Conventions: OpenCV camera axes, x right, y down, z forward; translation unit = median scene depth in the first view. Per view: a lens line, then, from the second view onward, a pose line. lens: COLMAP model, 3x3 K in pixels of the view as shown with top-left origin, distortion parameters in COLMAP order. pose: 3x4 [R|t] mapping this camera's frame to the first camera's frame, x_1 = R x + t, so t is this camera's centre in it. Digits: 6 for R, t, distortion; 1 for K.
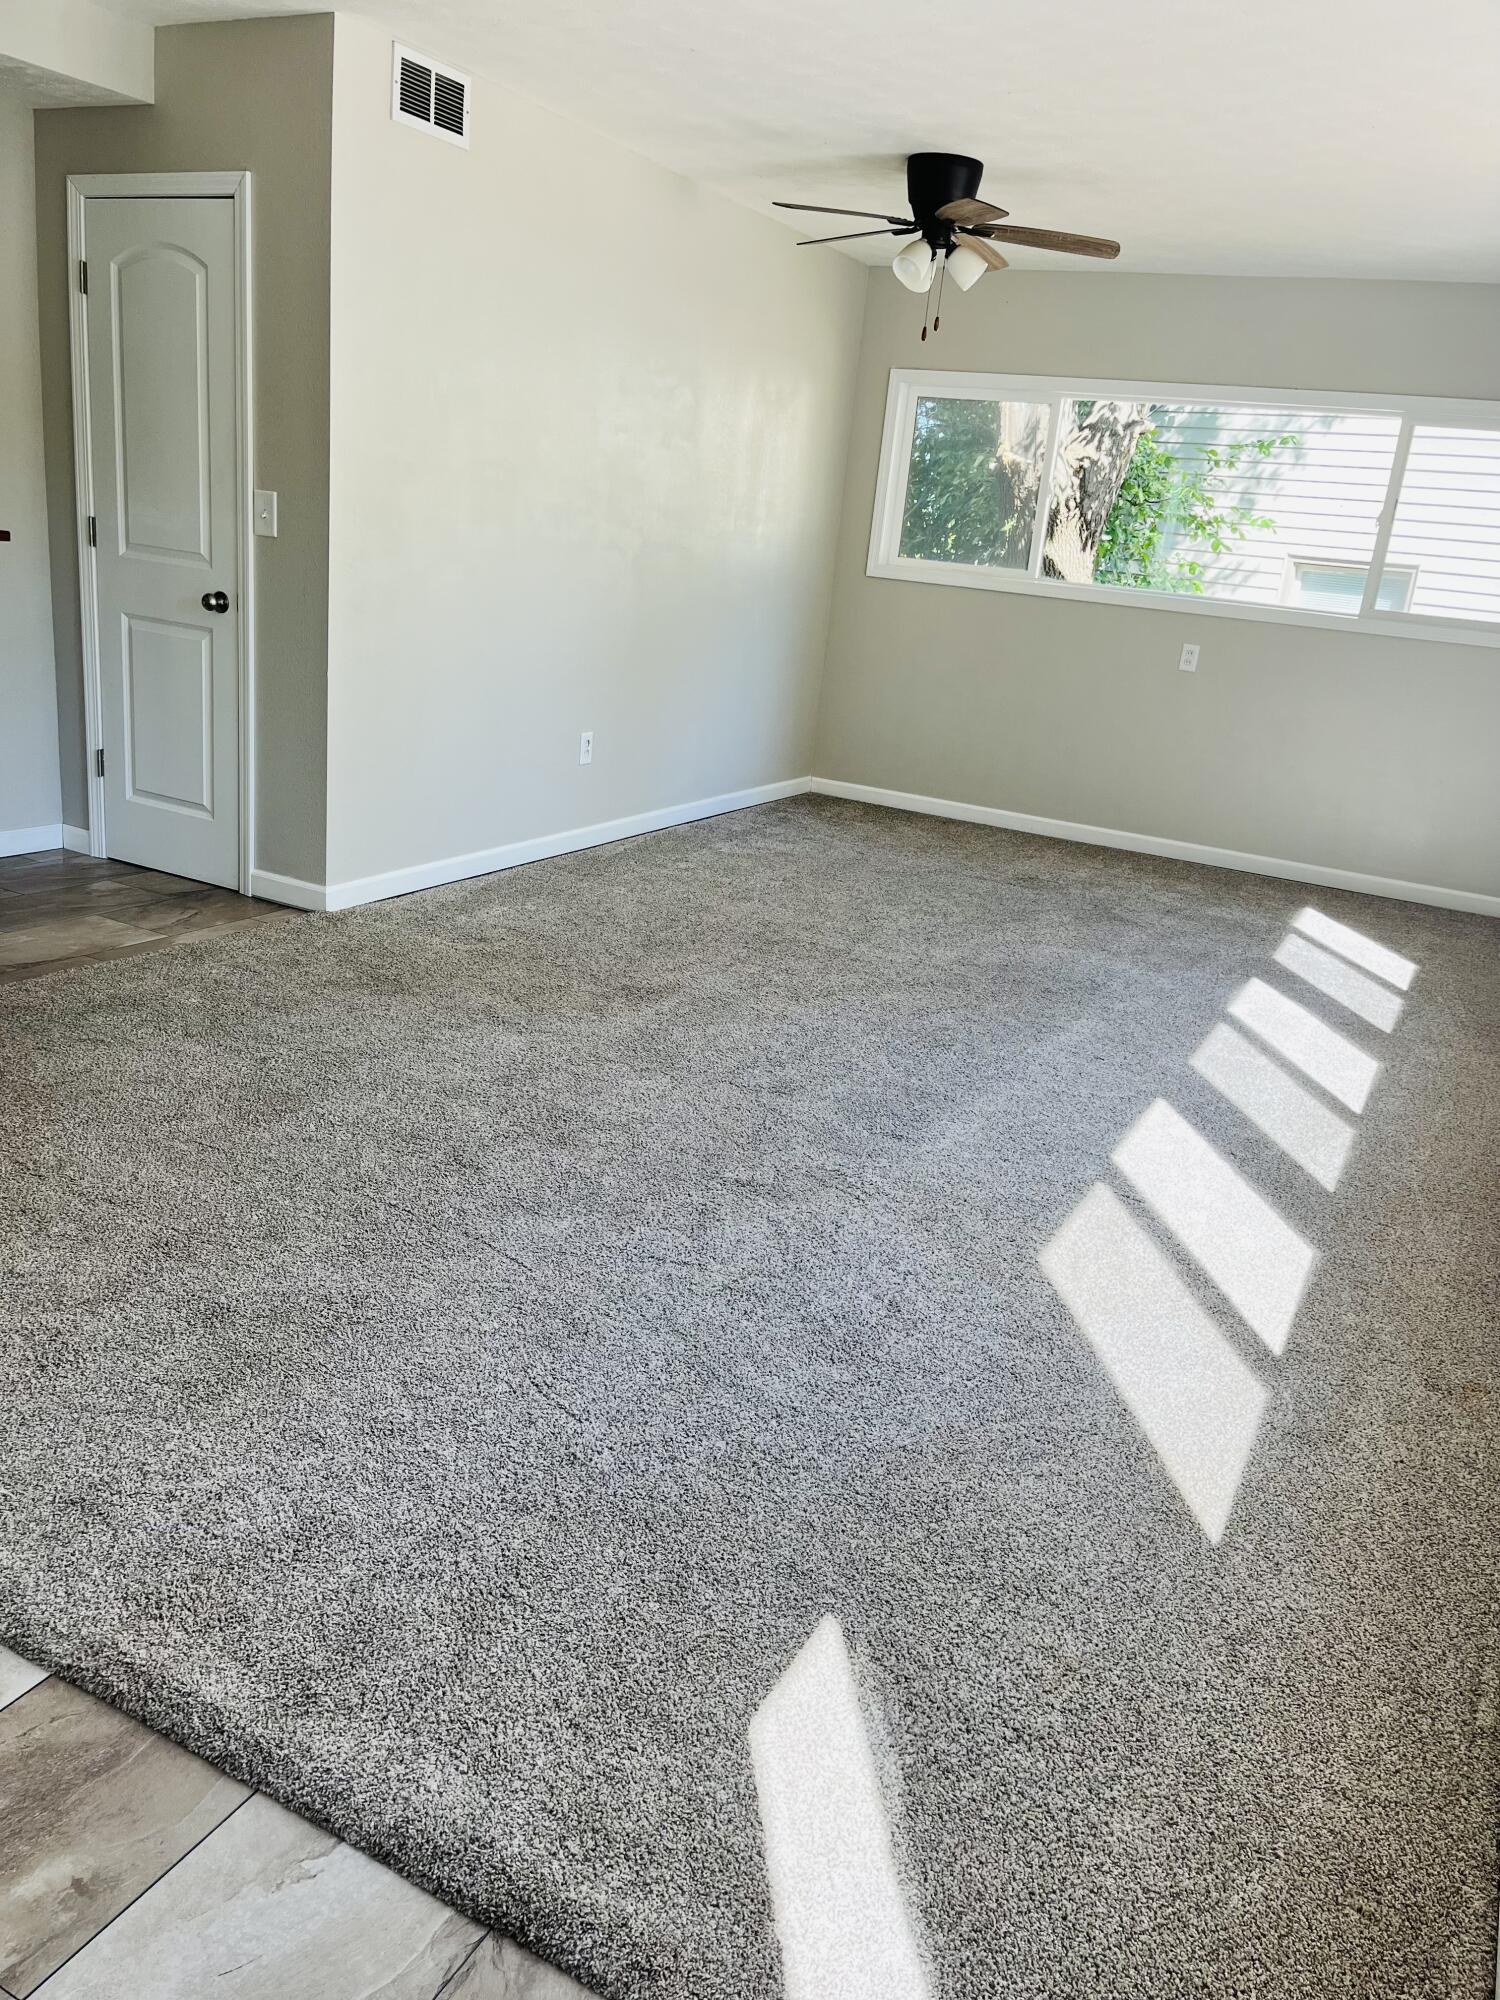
lens RADIAL K [[1536.5, 0, 750.0], [0, 1536.5, 1000.0], [0, 0, 1]] dist [0.067077, -0.101377]
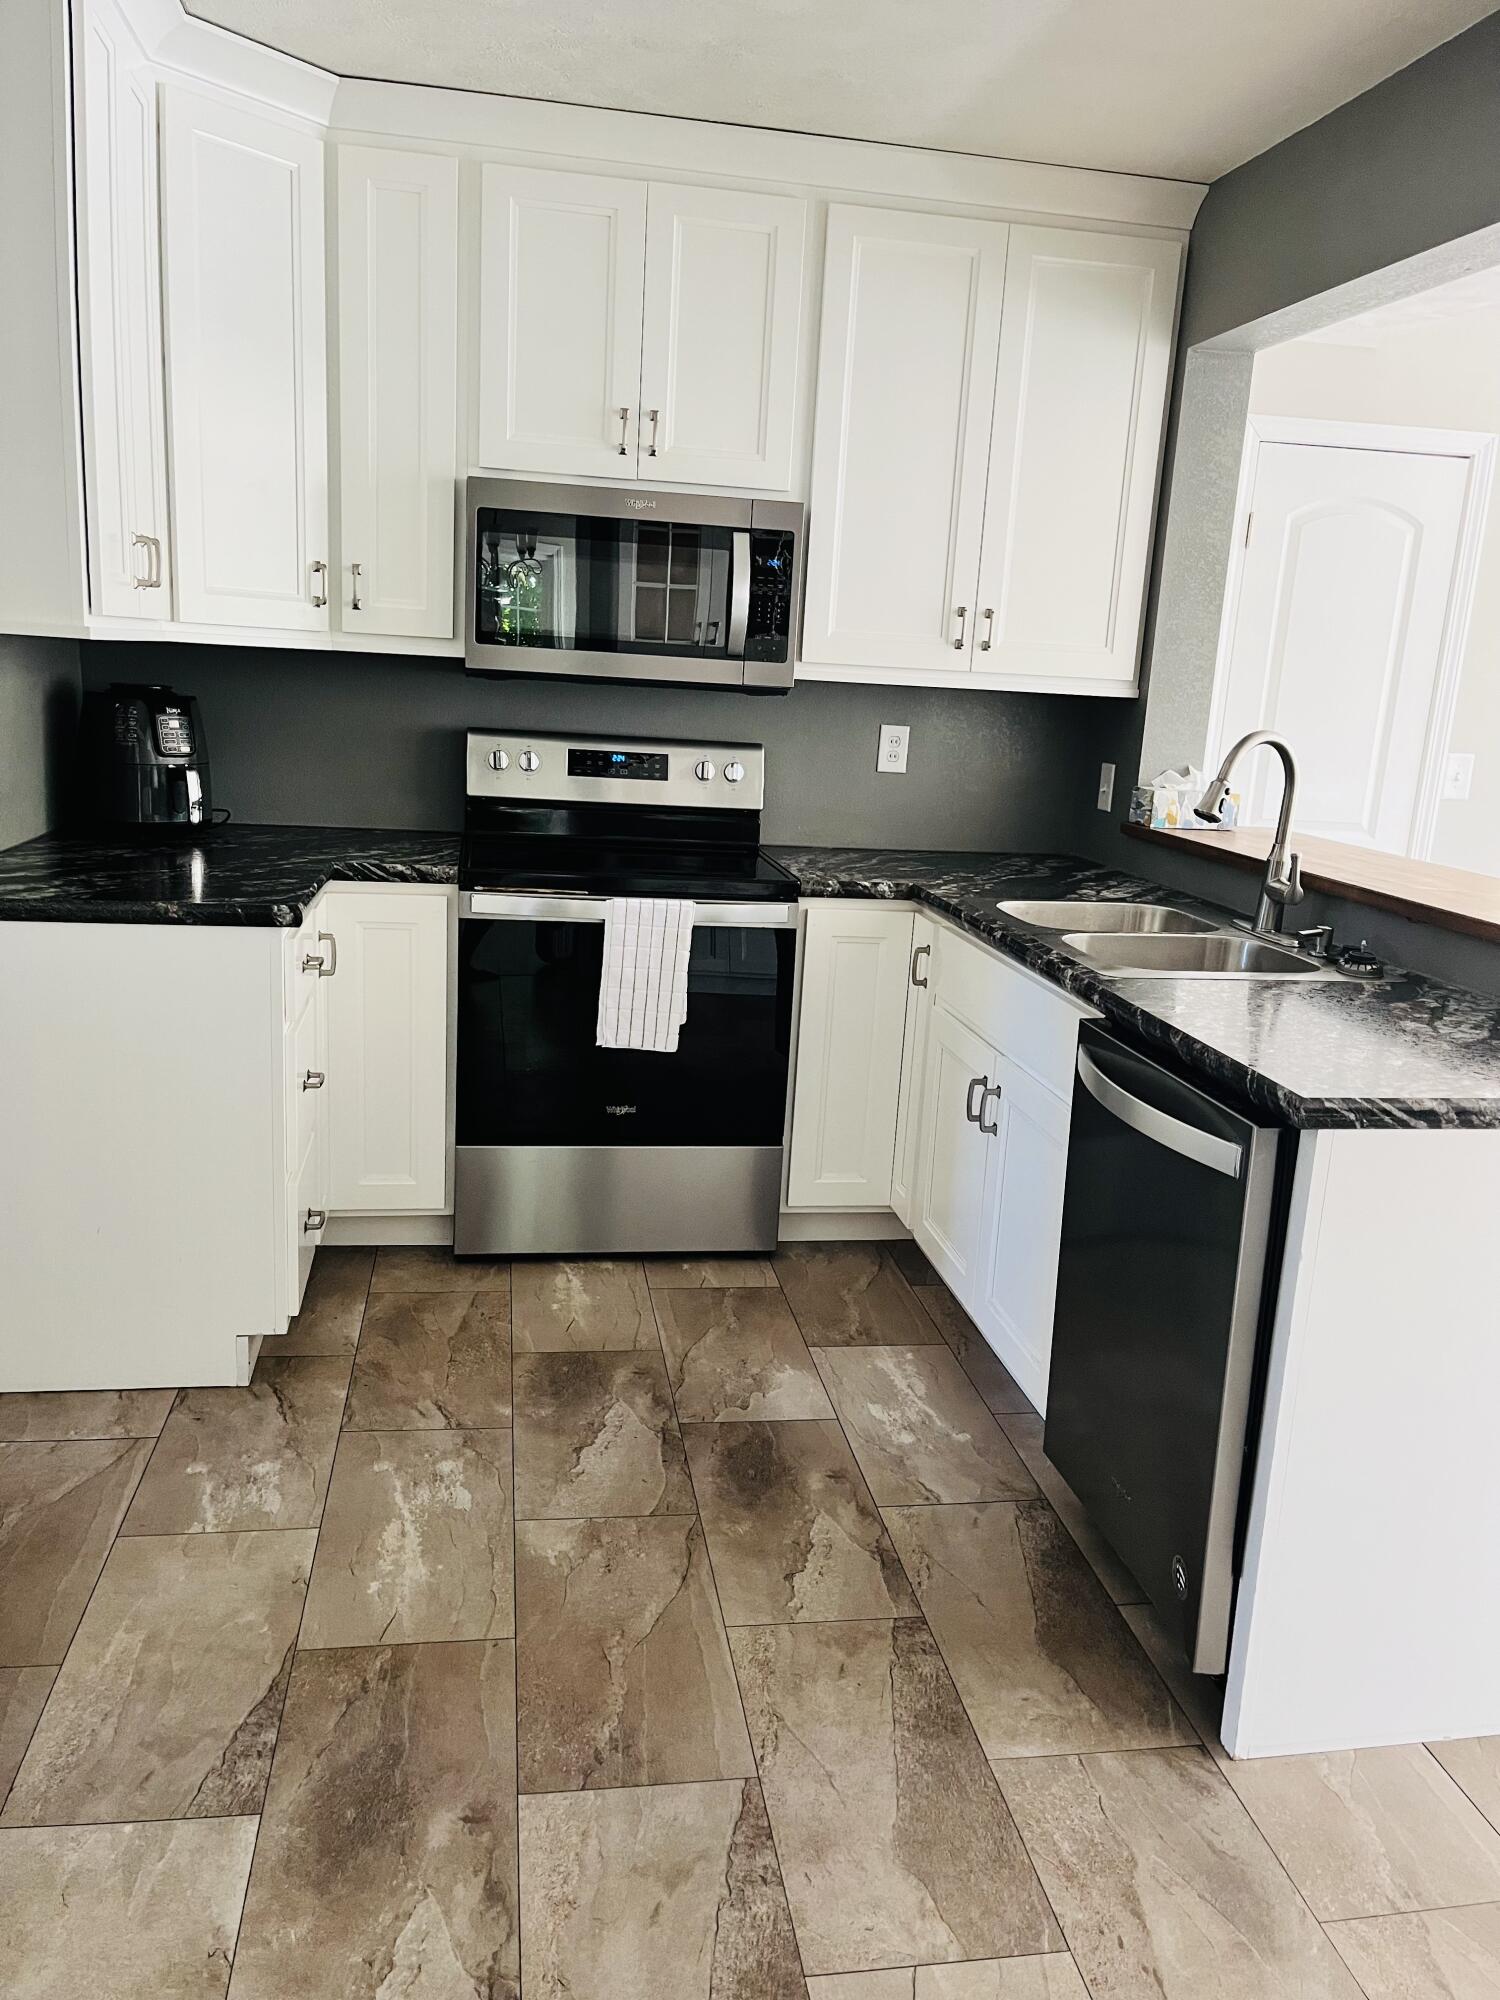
lens RADIAL K [[1536.5, 0, 750.0], [0, 1536.5, 1000.0], [0, 0, 1]] dist [0.067077, -0.101377]
pose [[0.799794, -0.176279, 0.573808, -1.246964], [0.197361, 0.979987, 0.025972, -0.295430], [-0.566903, 0.092475, 0.818578, 0.489482]]
